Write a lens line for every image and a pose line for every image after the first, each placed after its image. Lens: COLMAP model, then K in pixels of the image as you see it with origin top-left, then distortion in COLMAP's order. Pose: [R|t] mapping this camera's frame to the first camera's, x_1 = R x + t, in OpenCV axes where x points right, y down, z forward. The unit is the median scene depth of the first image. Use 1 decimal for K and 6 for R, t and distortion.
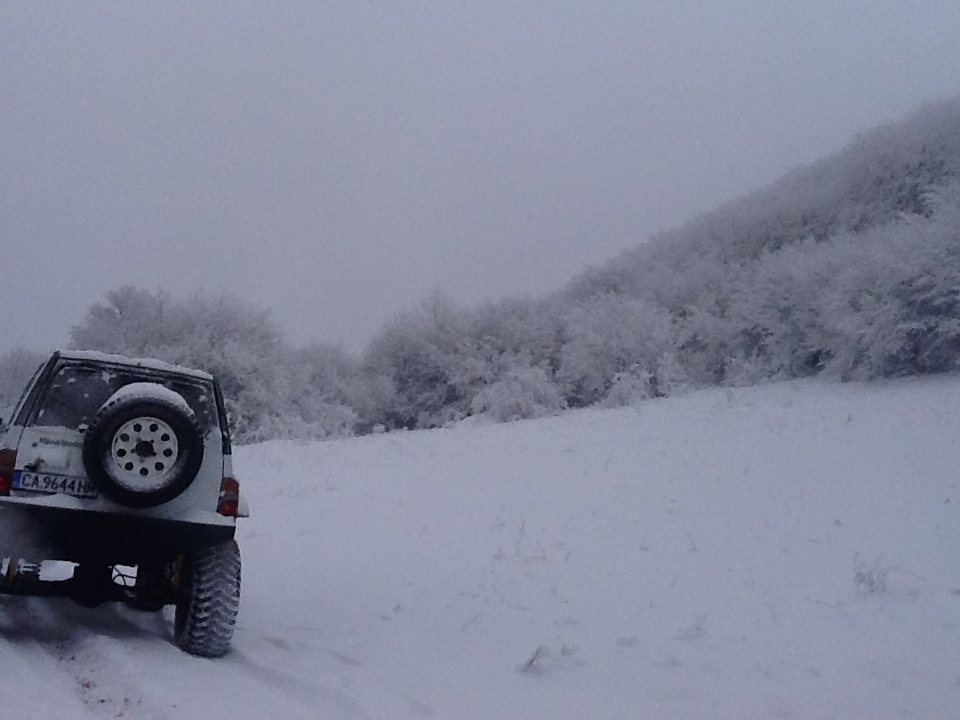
lens RADIAL K [[1222.0, 0, 544.4], [0, 1222.0, 360.0], [0, 0, 1]] dist [0.008370, 0.008595]
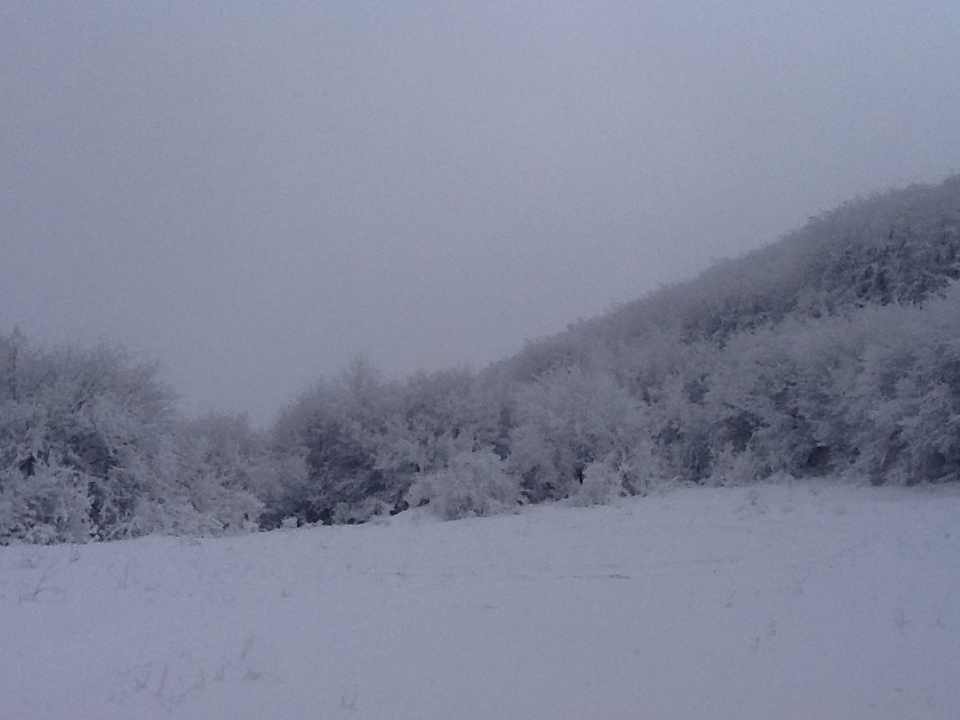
lens RADIAL K [[1194.3, 0, 480.0], [0, 1194.3, 360.0], [0, 0, 1]] dist [0.035470, 0.007605]
pose [[0.998469, 0.041325, 0.036777, -0.041054], [-0.038274, 0.996049, -0.080129, 0.008025], [-0.039943, 0.078598, 0.996106, 0.196019]]
